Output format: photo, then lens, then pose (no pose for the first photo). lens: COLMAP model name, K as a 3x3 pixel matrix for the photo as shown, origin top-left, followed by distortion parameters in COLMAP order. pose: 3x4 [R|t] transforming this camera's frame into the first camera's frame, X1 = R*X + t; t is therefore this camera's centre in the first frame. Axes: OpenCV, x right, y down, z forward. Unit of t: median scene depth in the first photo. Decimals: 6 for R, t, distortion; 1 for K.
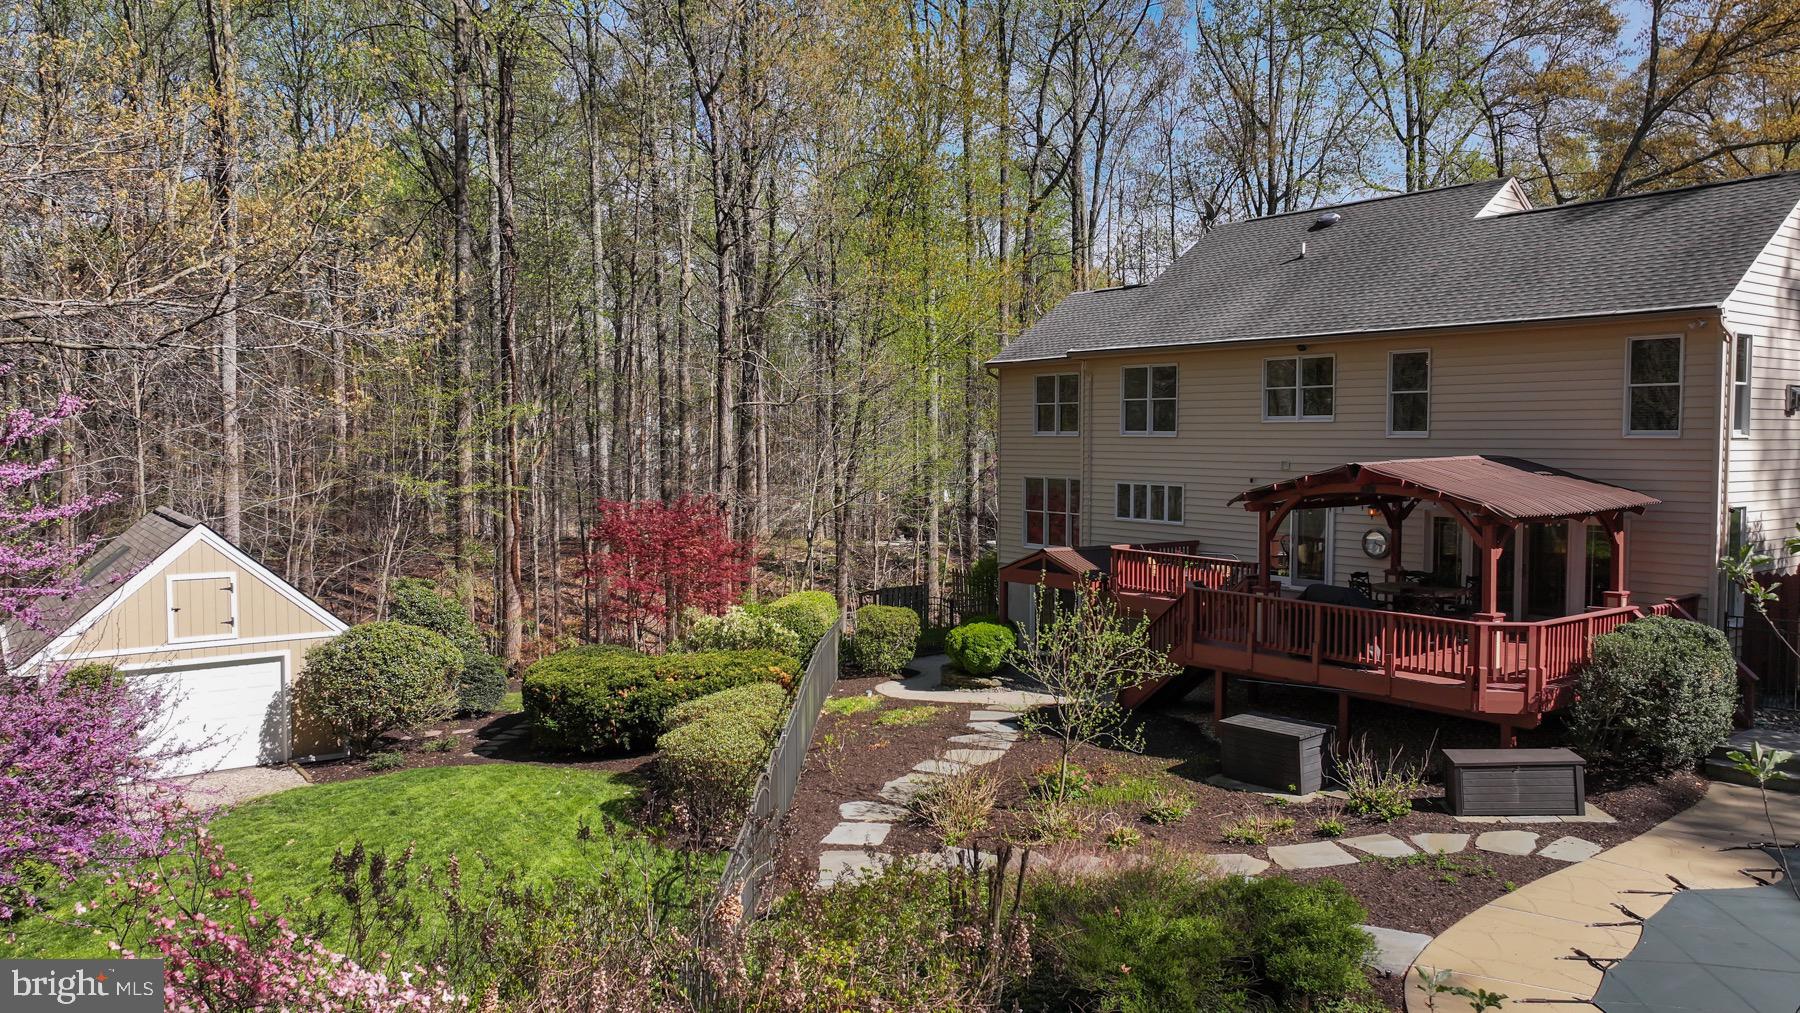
lens RADIAL K [[1263.6, 0, 899.6], [0, 1263.6, 497.5], [0, 0, 1]] dist [0.004486, 0.001544]
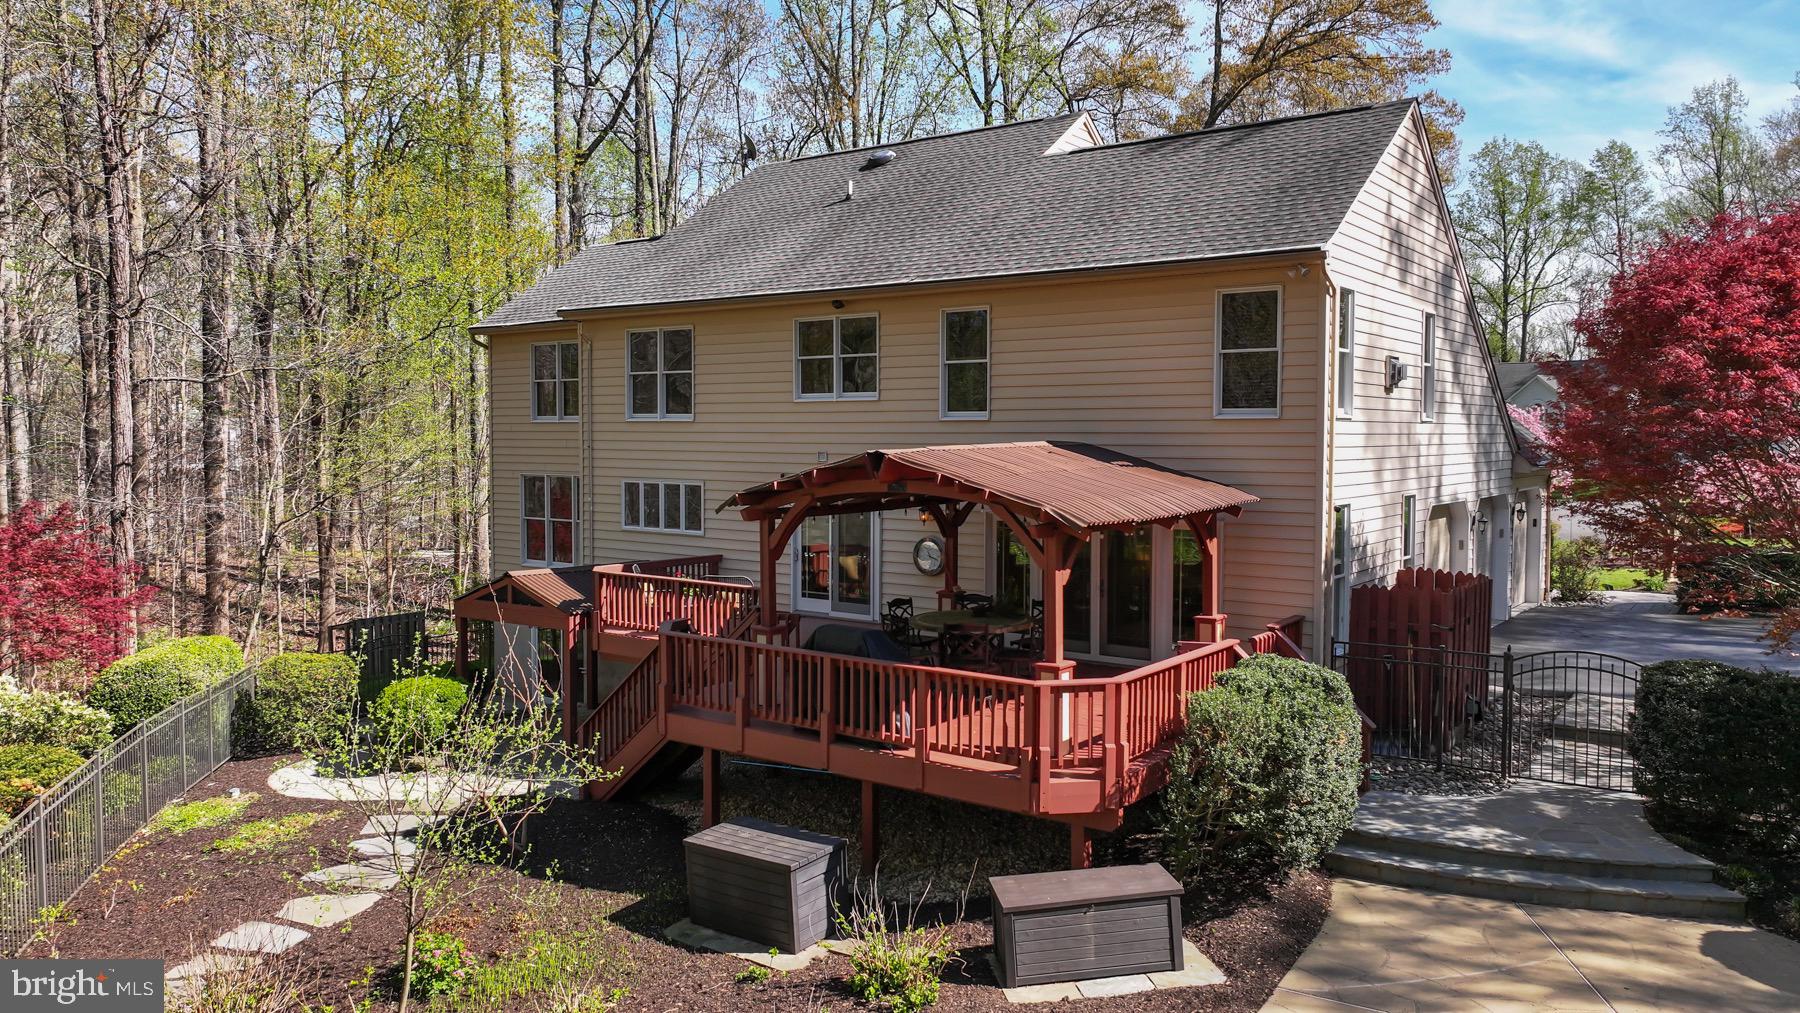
lens RADIAL K [[1263.6, 0, 899.4], [0, 1263.6, 496.9], [0, 0, 1]] dist [0.004486, 0.001544]
pose [[0.956806, -0.012609, 0.290455, 0.139357], [0.012404, 0.999920, 0.002548, -0.002419], [-0.290463, 0.001165, 0.956885, 0.272069]]
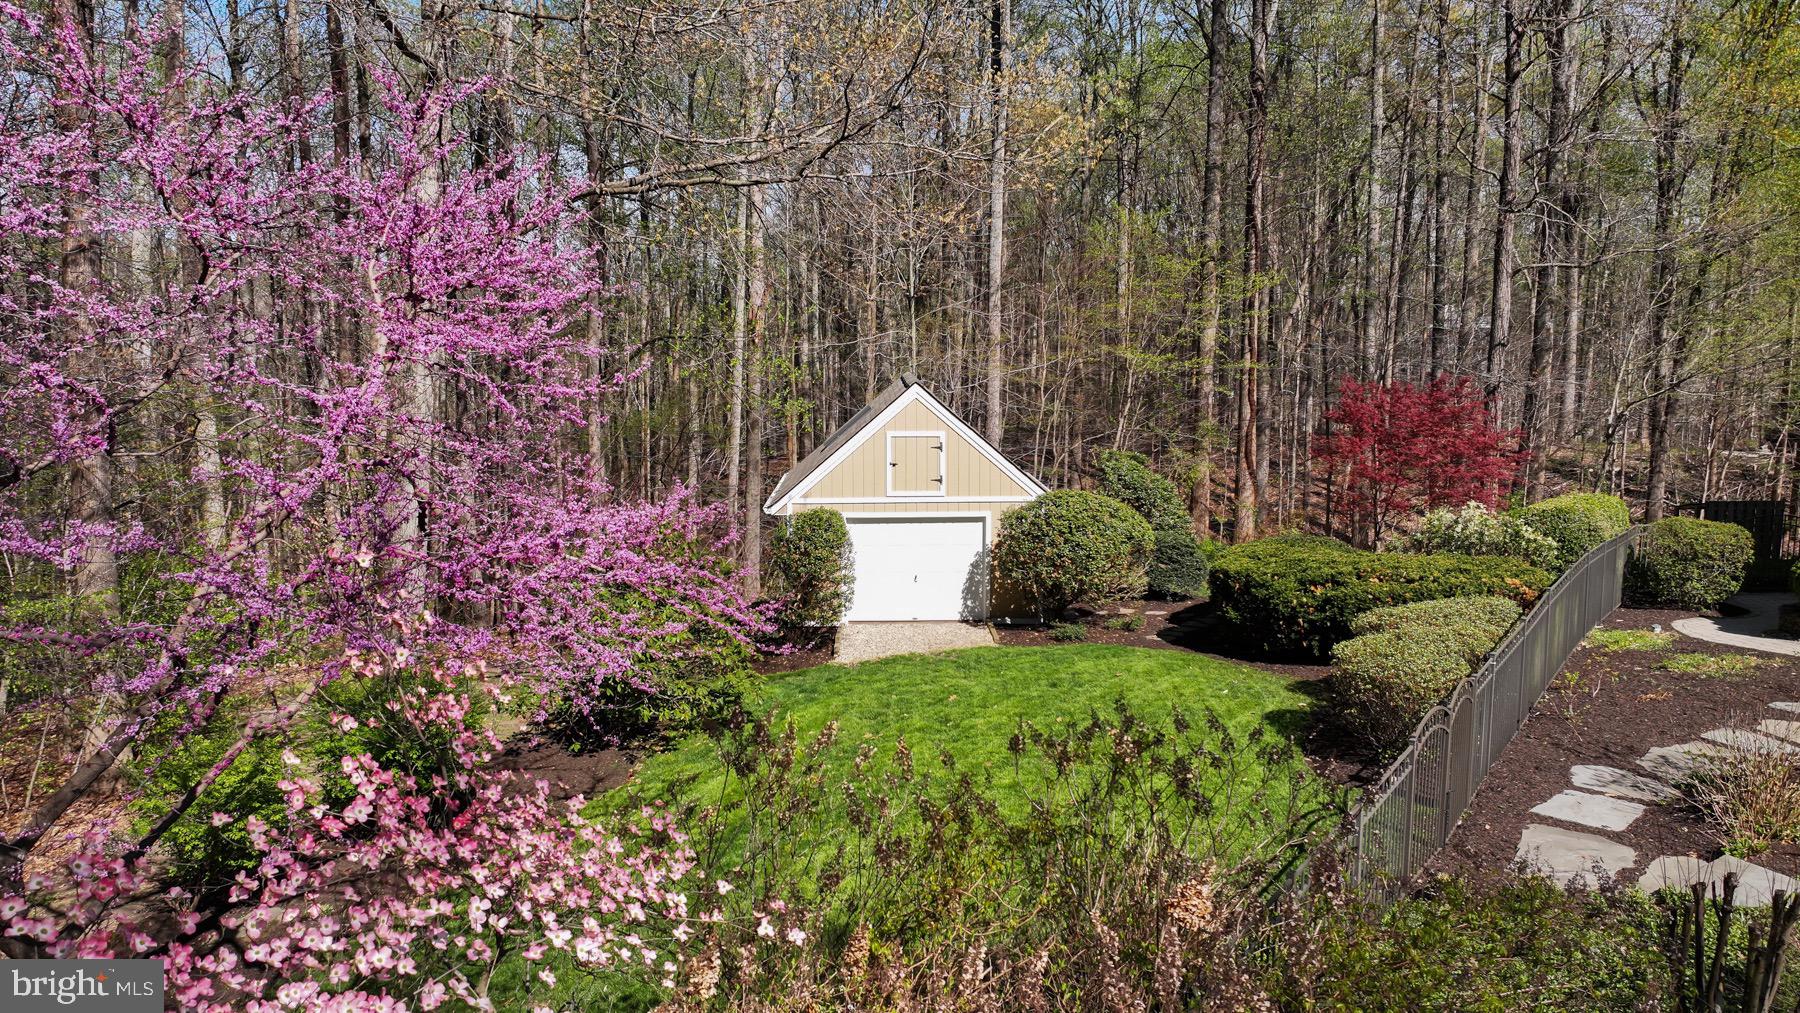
lens RADIAL K [[1263.6, 0, 907.6], [0, 1263.6, 495.6], [0, 0, 1]] dist [0.004486, 0.001544]
pose [[0.823863, 0.068316, -0.562658, 0.031100], [-0.024616, 0.996086, 0.084896, 0.024843], [0.566255, -0.056092, 0.822319, 0.139921]]
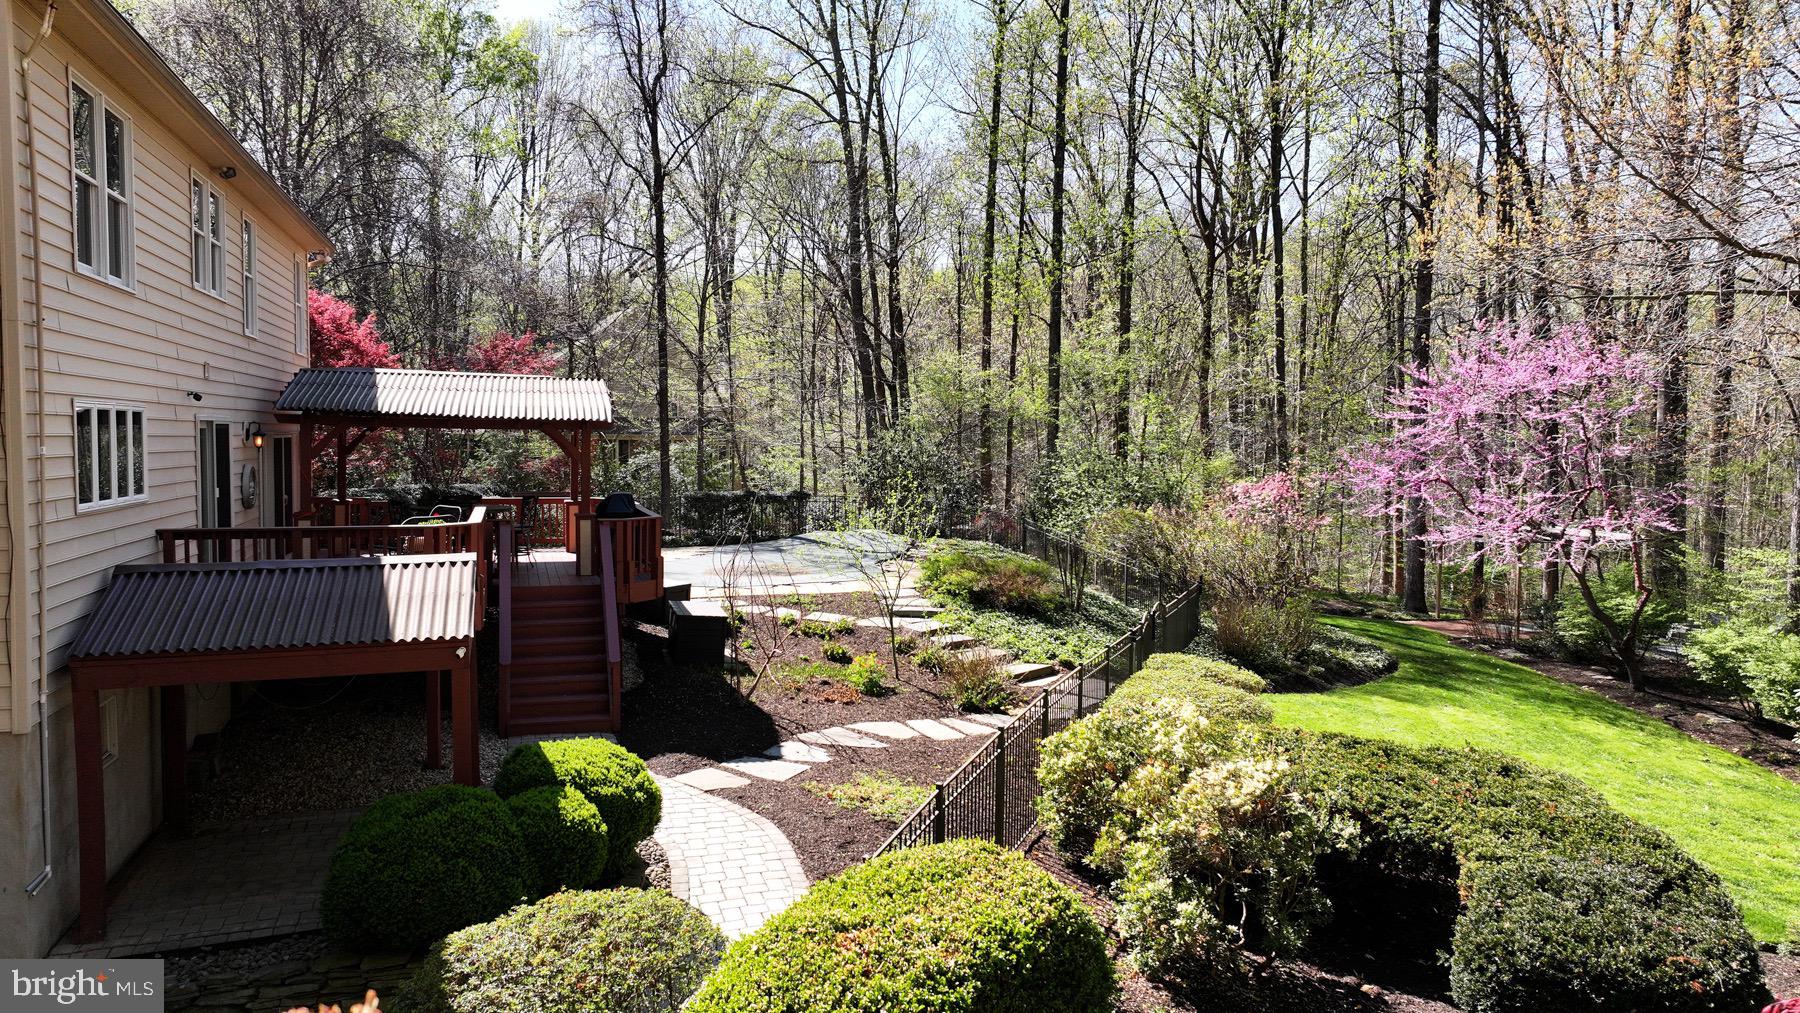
lens RADIAL K [[1263.6, 0, 896.9], [0, 1263.6, 503.4], [0, 0, 1]] dist [0.004486, 0.001544]
pose [[-0.945705, -0.026610, 0.323934, -0.195302], [0.006288, 0.994959, 0.100089, -0.023081], [-0.324964, 0.096692, -0.940770, 1.602690]]
